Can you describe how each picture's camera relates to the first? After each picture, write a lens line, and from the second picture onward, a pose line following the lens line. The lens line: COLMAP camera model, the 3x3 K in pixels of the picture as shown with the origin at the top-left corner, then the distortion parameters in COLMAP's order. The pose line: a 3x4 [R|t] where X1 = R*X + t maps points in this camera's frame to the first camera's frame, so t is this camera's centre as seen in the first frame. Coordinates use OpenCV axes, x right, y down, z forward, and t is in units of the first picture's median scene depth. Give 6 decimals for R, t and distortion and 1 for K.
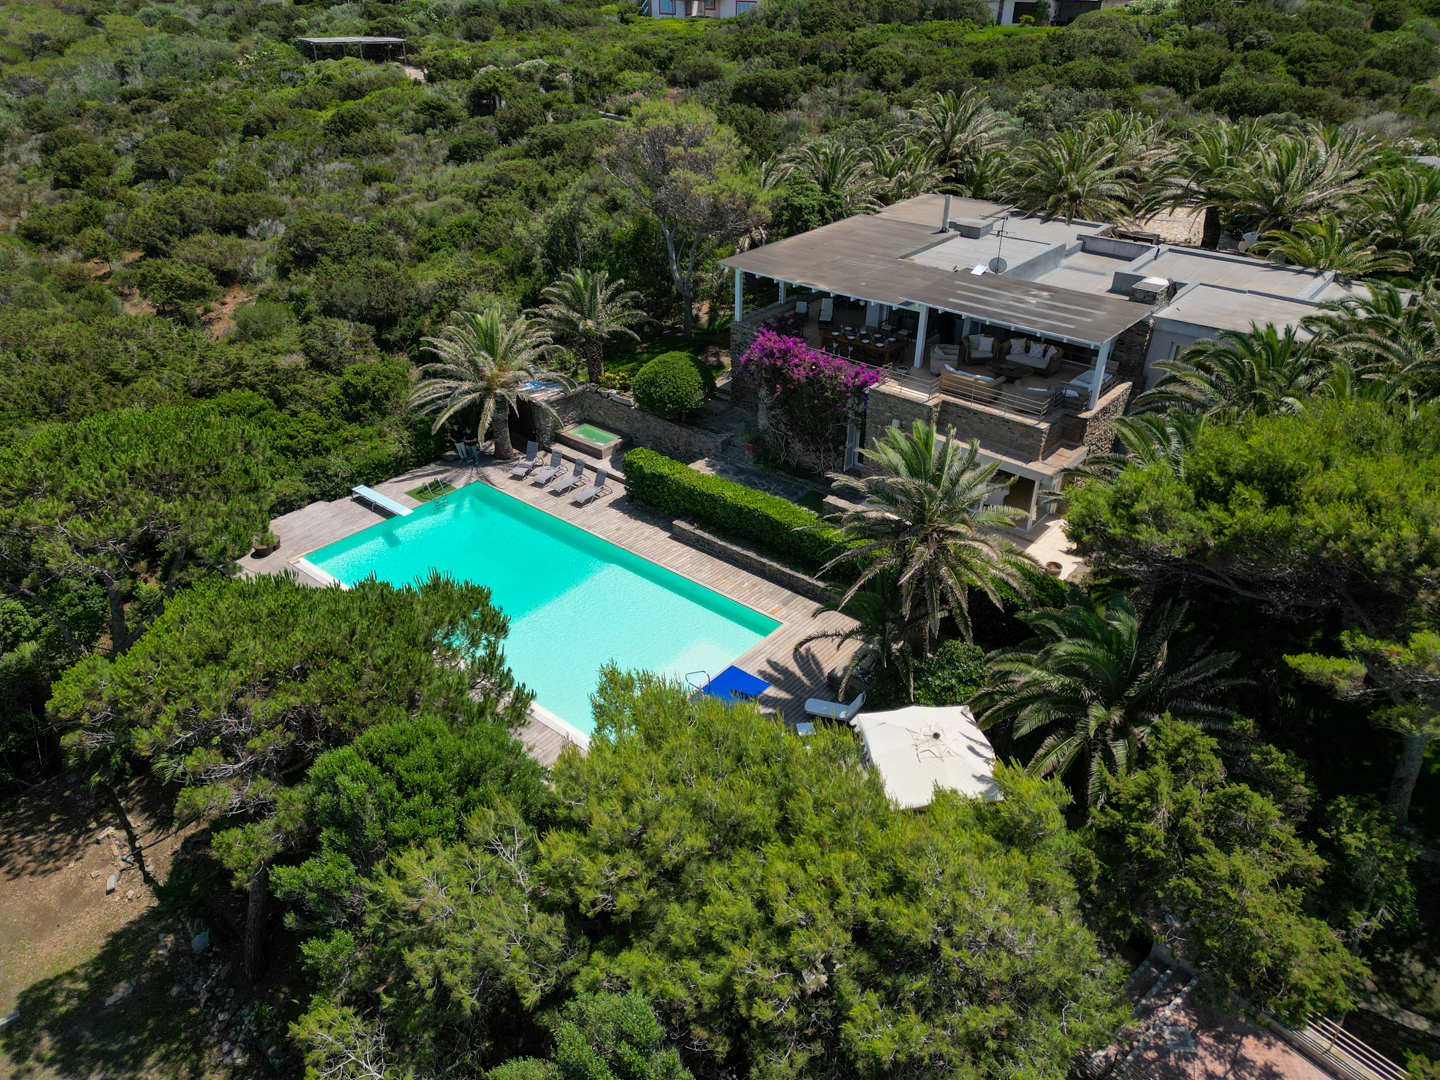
lens RADIAL K [[1008.6, 0, 720.0], [0, 1008.6, 540.0], [0, 0, 1]] dist [0.086785, -0.083690]
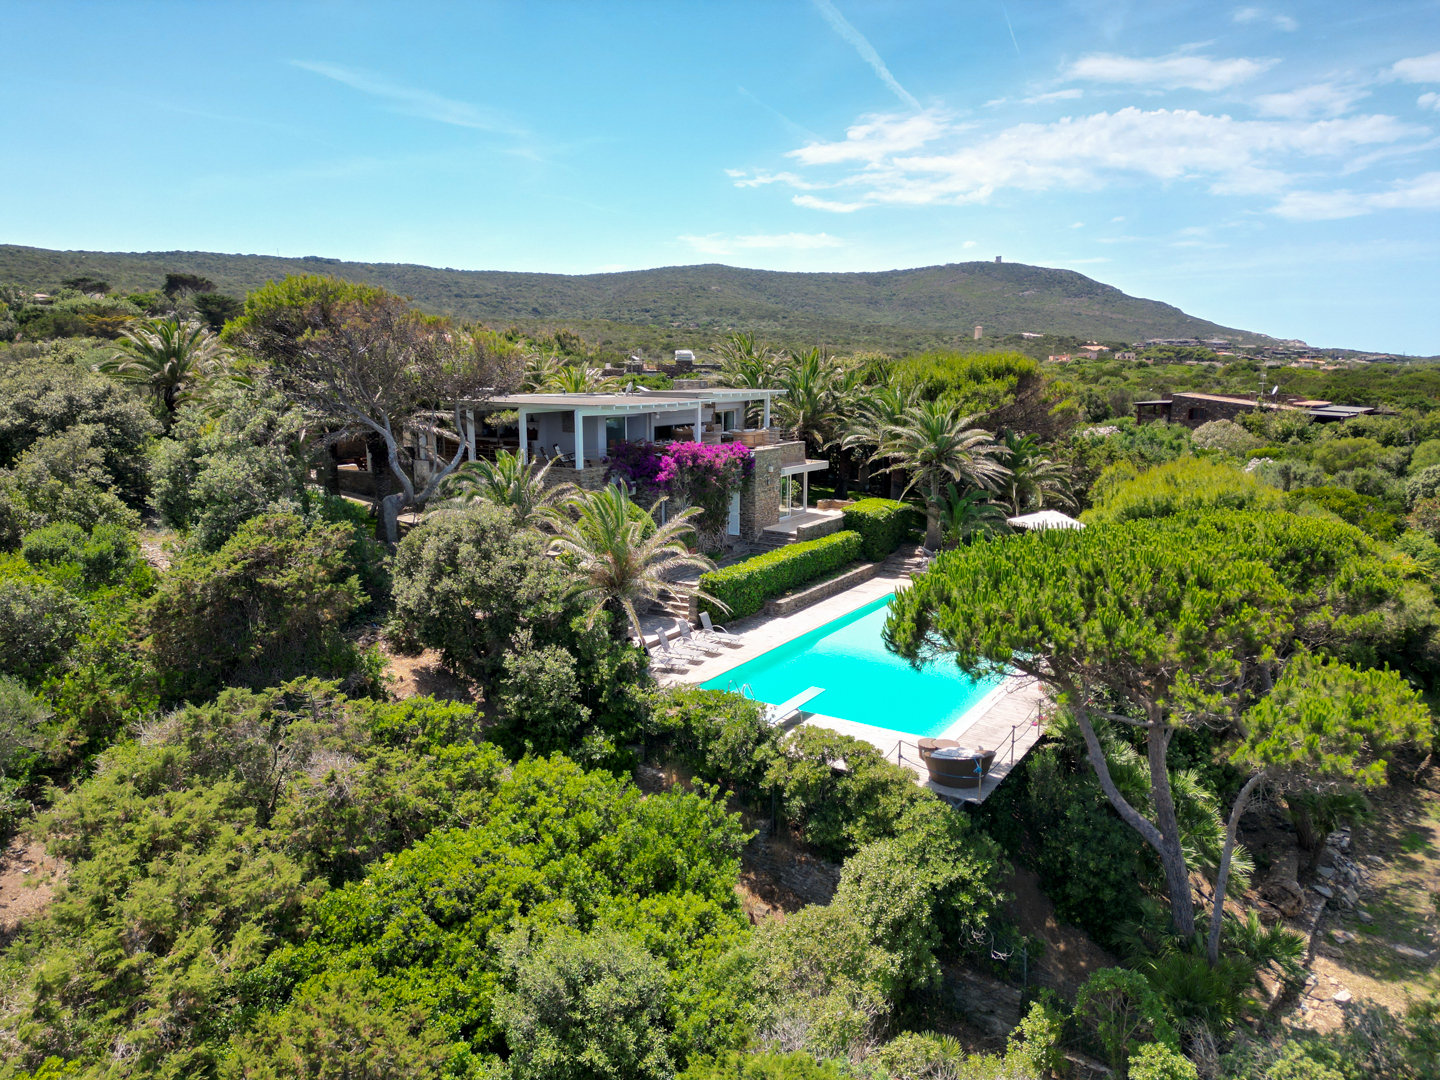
lens RADIAL K [[1008.6, 0, 720.0], [0, 1008.6, 540.0], [0, 0, 1]] dist [0.086785, -0.083690]
pose [[-0.131357, -0.174778, 0.975806, -1.059245], [0.507048, 0.833990, 0.217633, -0.335585], [-0.851850, 0.523368, -0.020930, 1.043433]]
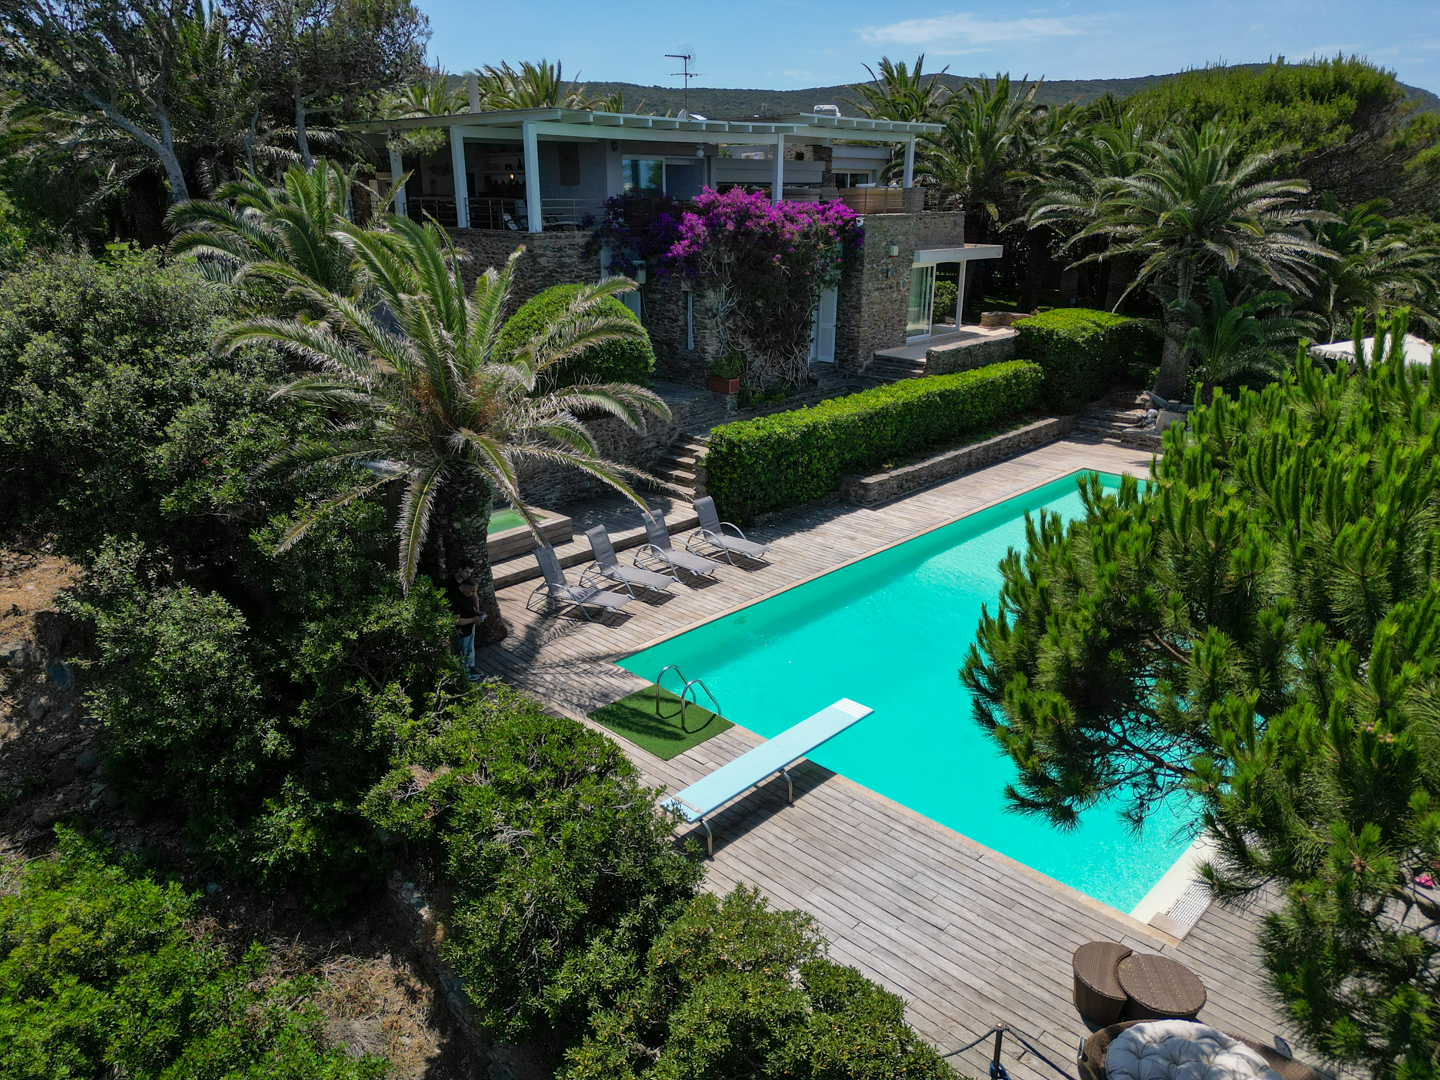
lens RADIAL K [[1008.6, 0, 720.0], [0, 1008.6, 540.0], [0, 0, 1]] dist [0.086785, -0.083690]
pose [[0.069801, -0.327202, 0.942373, -0.624040], [0.510840, 0.823138, 0.247965, -0.181884], [-0.856837, 0.464094, 0.224603, 0.958310]]
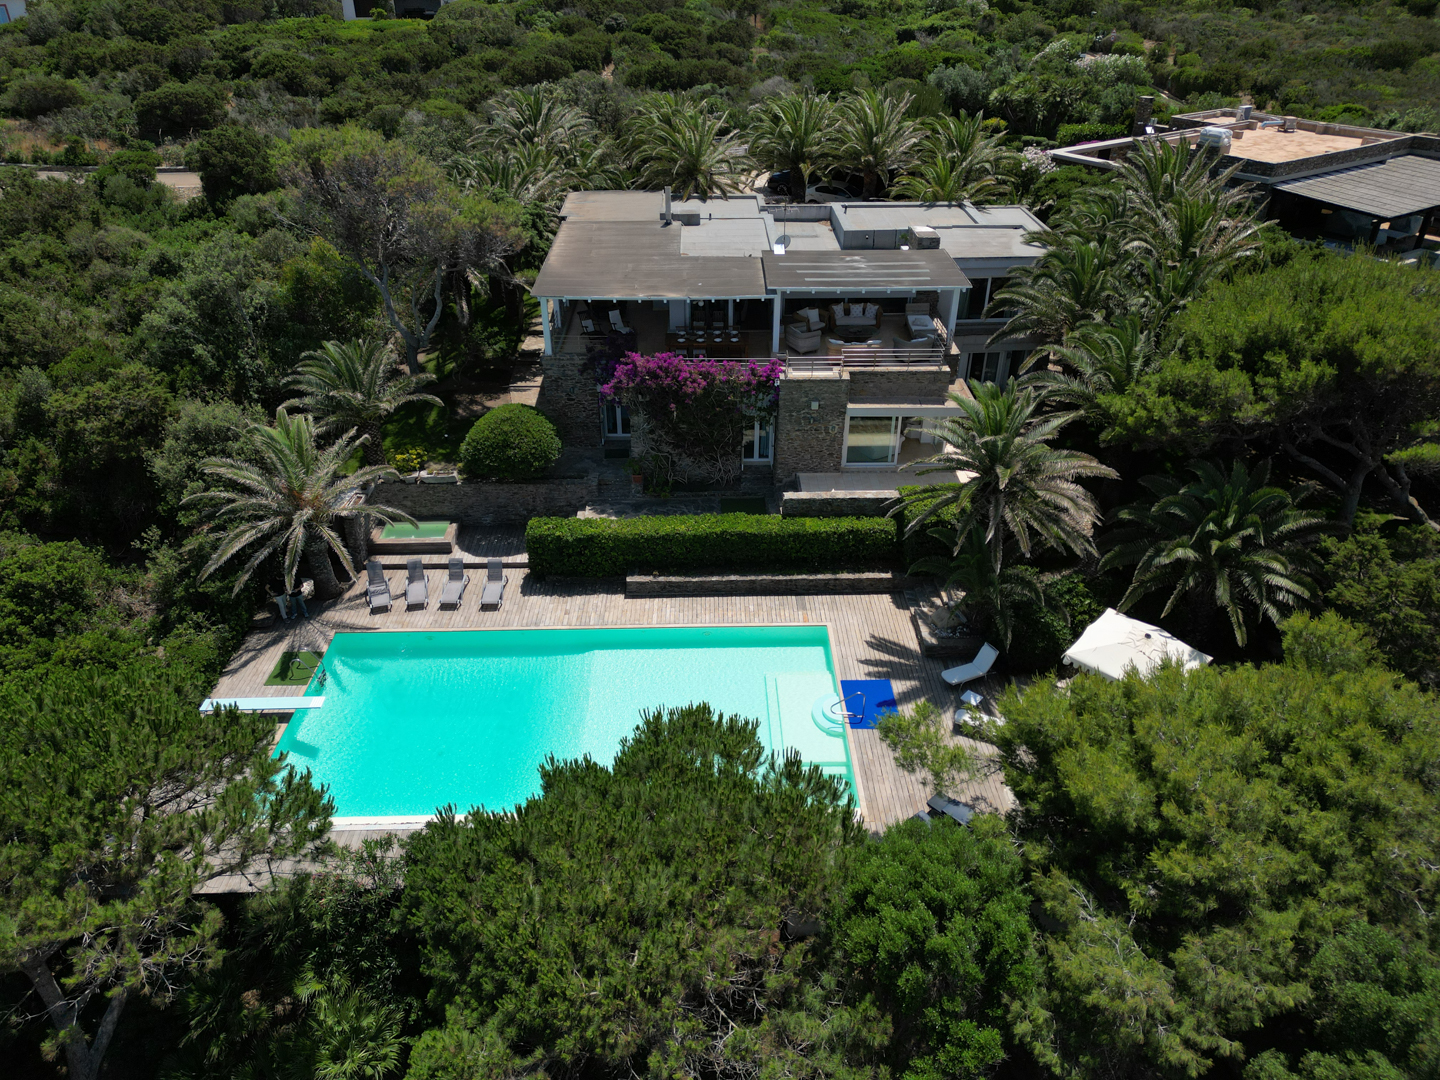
lens RADIAL K [[1008.6, 0, 720.0], [0, 1008.6, 540.0], [0, 0, 1]] dist [0.086785, -0.083690]
pose [[0.753119, -0.342214, 0.561873, -0.477865], [0.338271, 0.933944, 0.115418, -0.127372], [-0.564256, 0.103142, 0.819132, 0.211764]]
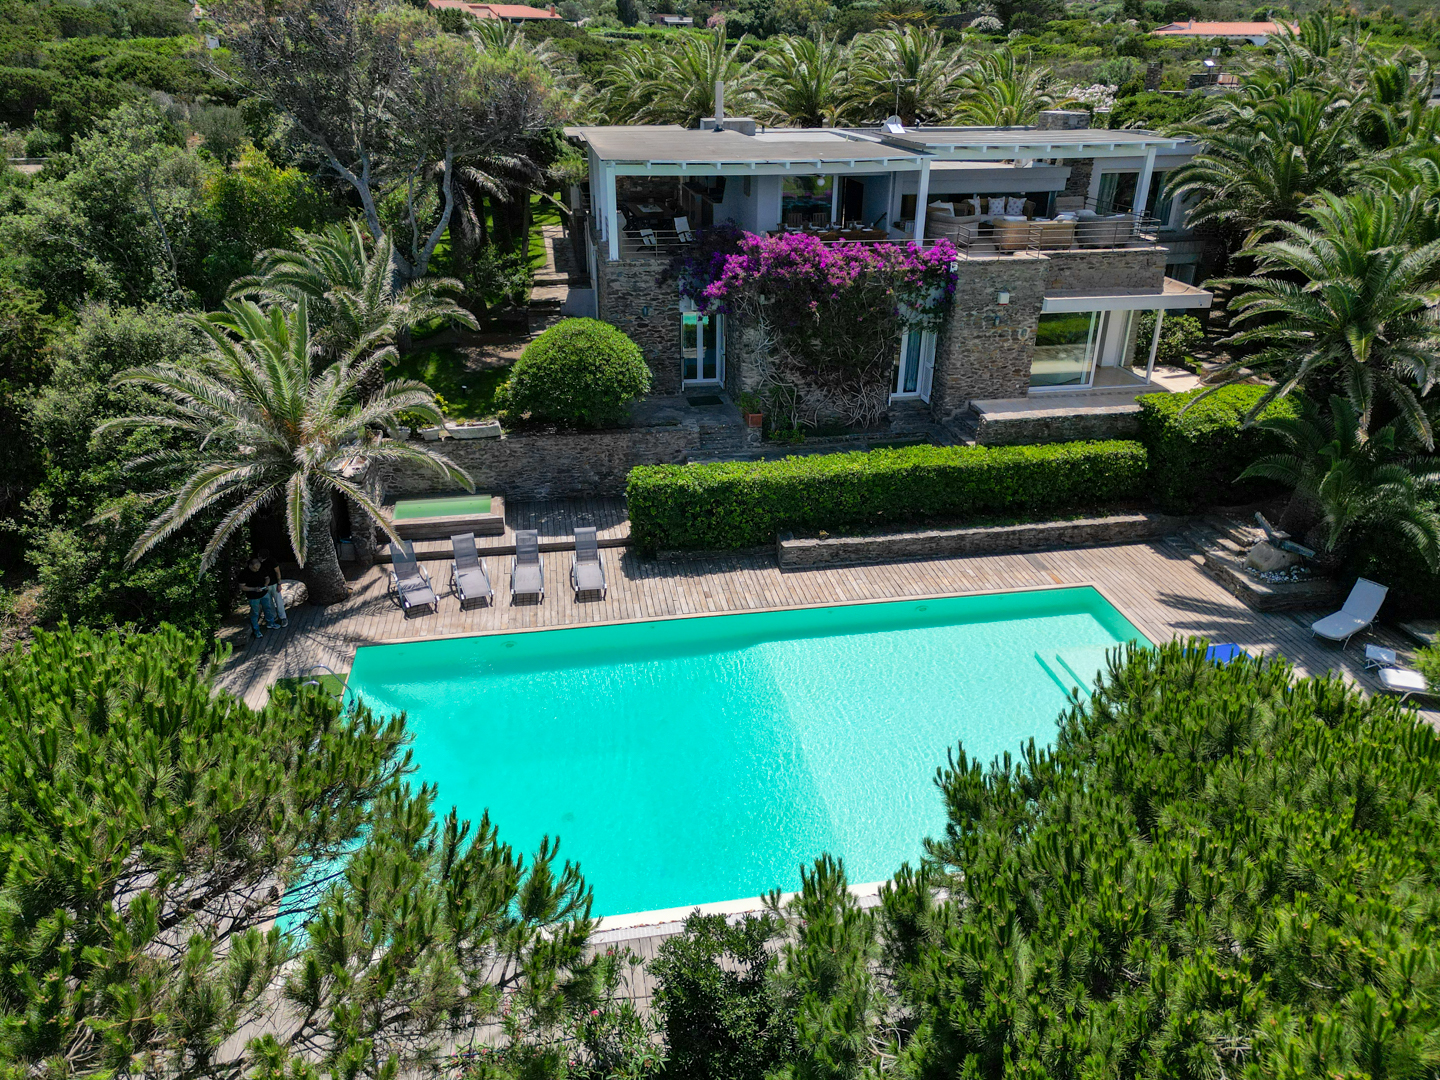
lens RADIAL K [[1008.6, 0, 720.0], [0, 1008.6, 540.0], [0, 0, 1]] dist [0.086785, -0.083690]
pose [[0.645379, -0.328271, 0.689727, -0.493608], [0.389080, 0.918307, 0.072999, -0.080986], [-0.657345, 0.221247, 0.720380, 0.584152]]
